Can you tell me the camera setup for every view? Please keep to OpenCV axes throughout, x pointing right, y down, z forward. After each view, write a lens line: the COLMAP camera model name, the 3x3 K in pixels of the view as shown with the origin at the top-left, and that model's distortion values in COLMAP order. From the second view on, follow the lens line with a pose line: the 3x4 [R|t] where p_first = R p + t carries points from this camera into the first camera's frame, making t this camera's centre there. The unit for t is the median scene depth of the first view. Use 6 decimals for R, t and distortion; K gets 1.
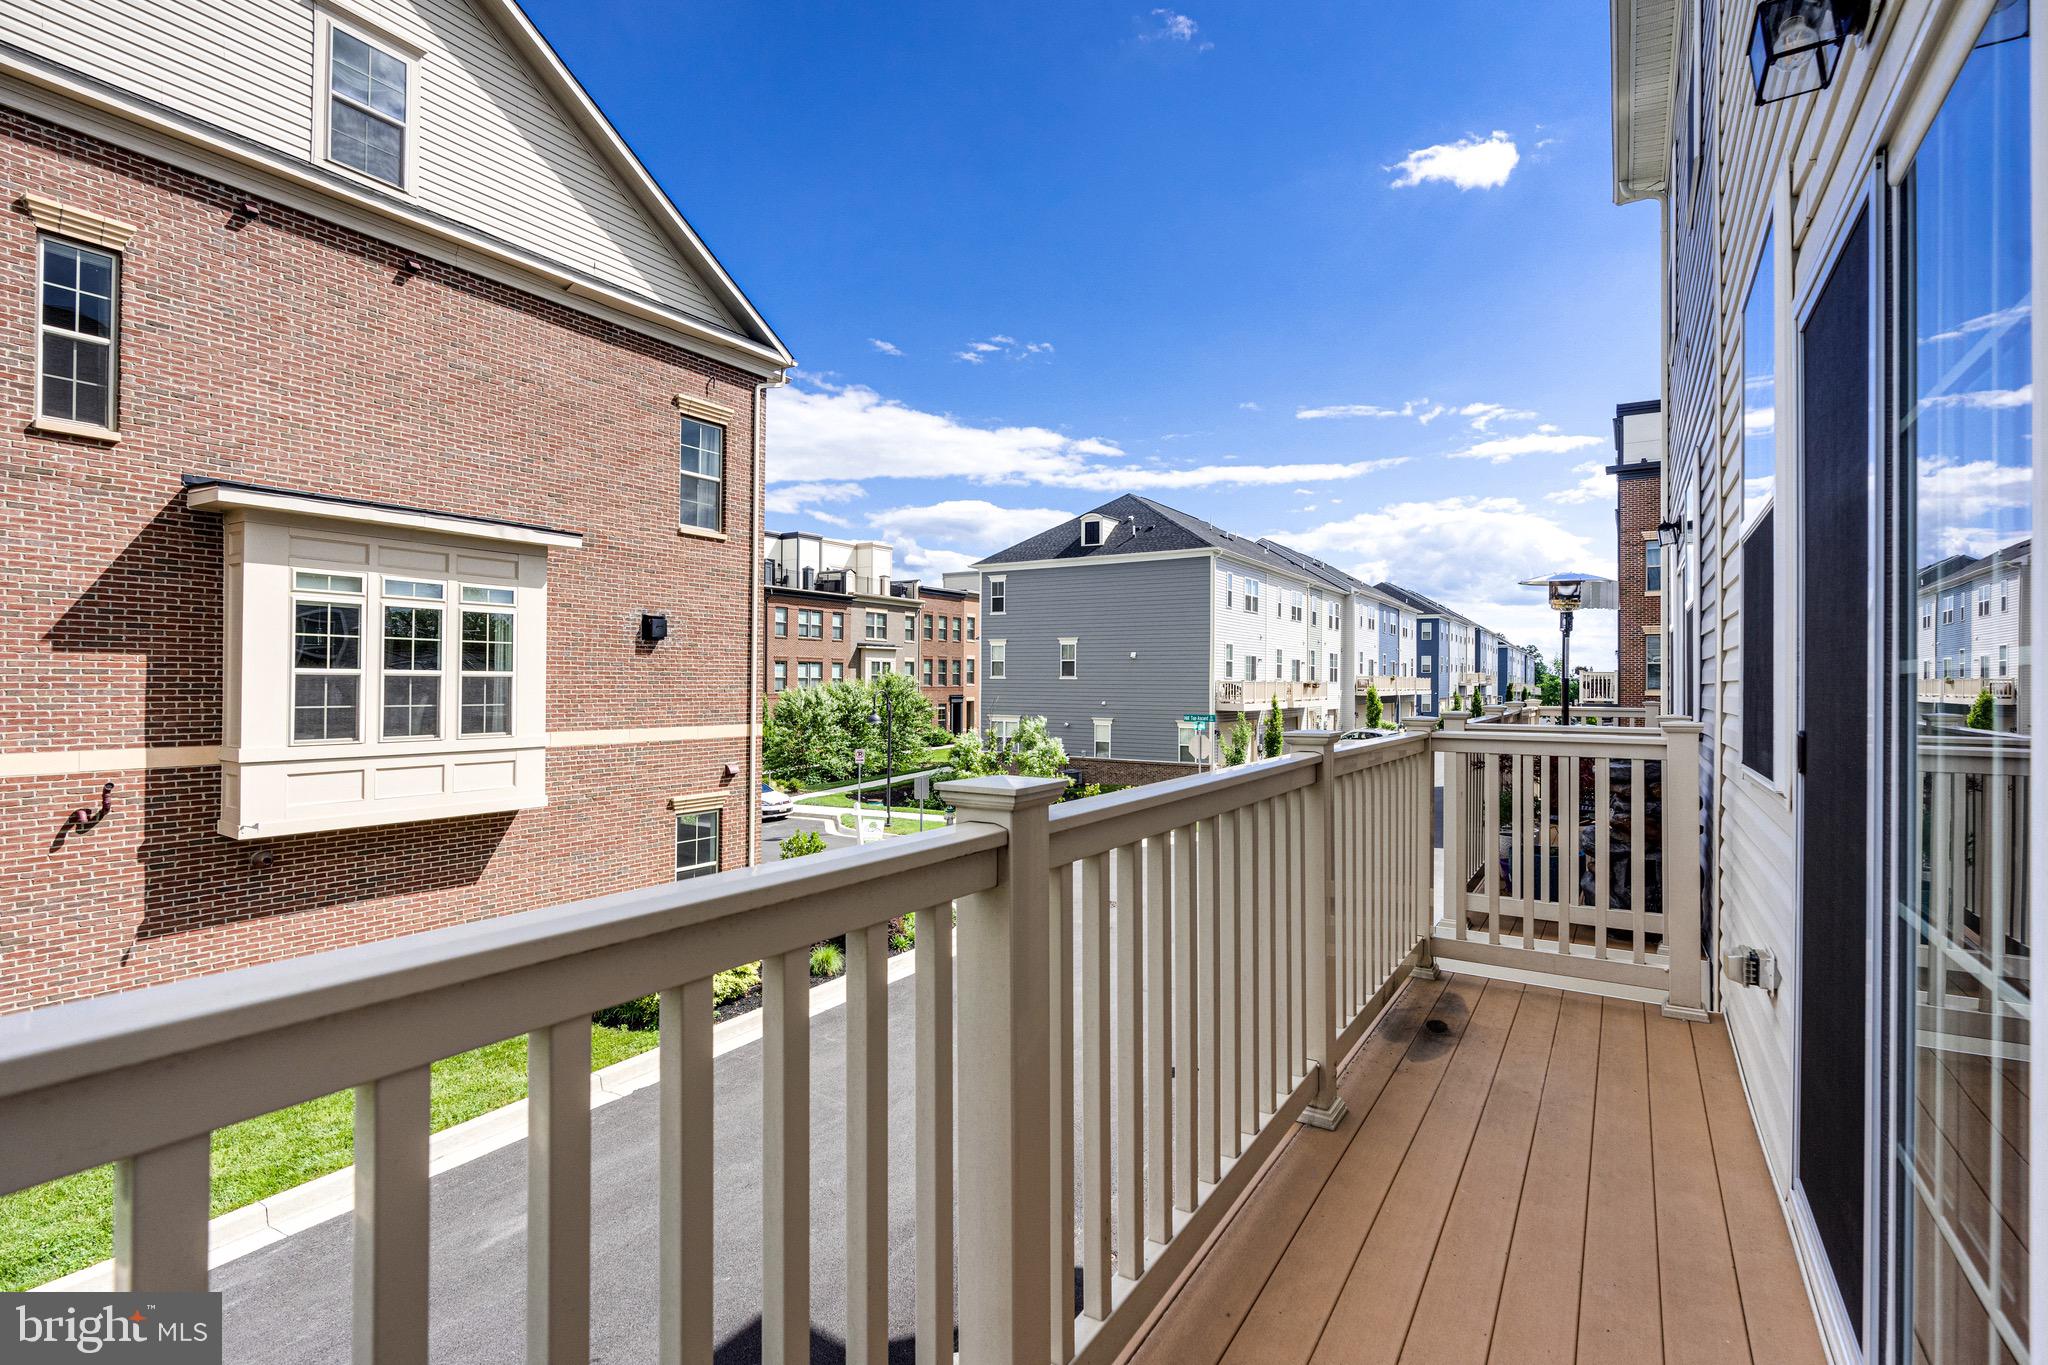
lens RADIAL K [[931.2, 0, 1018.4], [0, 931.2, 679.6], [0, 0, 1]] dist [-0.004413, 0.000190]
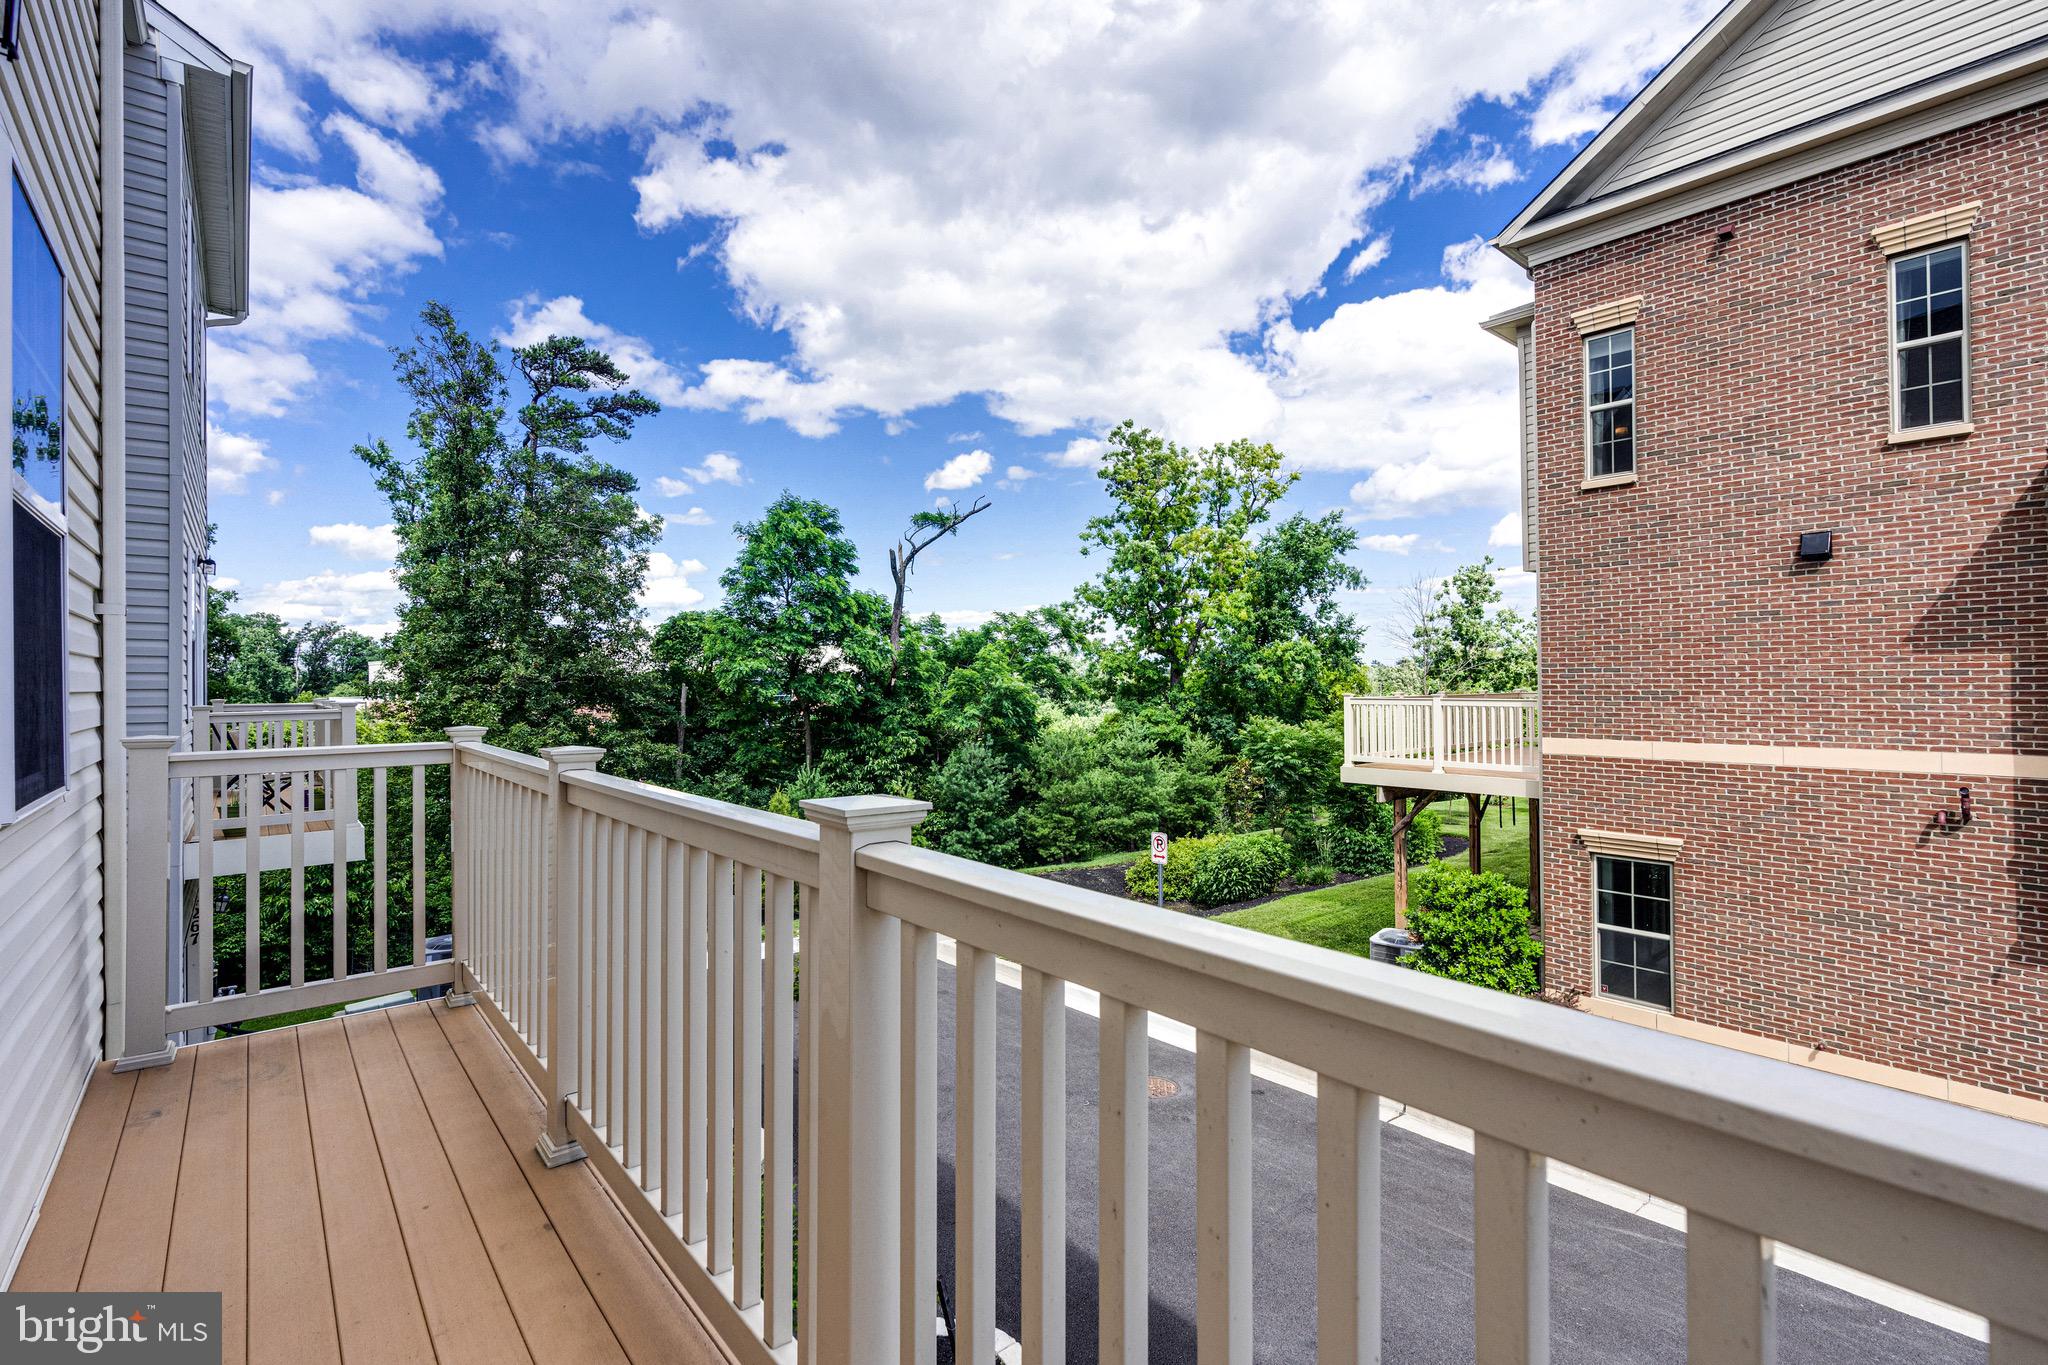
lens RADIAL K [[931.2, 0, 1018.4], [0, 931.2, 679.6], [0, 0, 1]] dist [-0.004413, 0.000190]
pose [[-0.297763, -0.006763, -0.954616, 0.239015], [0.007051, 0.999932, -0.009283, 0.000968], [0.954614, -0.009495, -0.297695, 0.347339]]
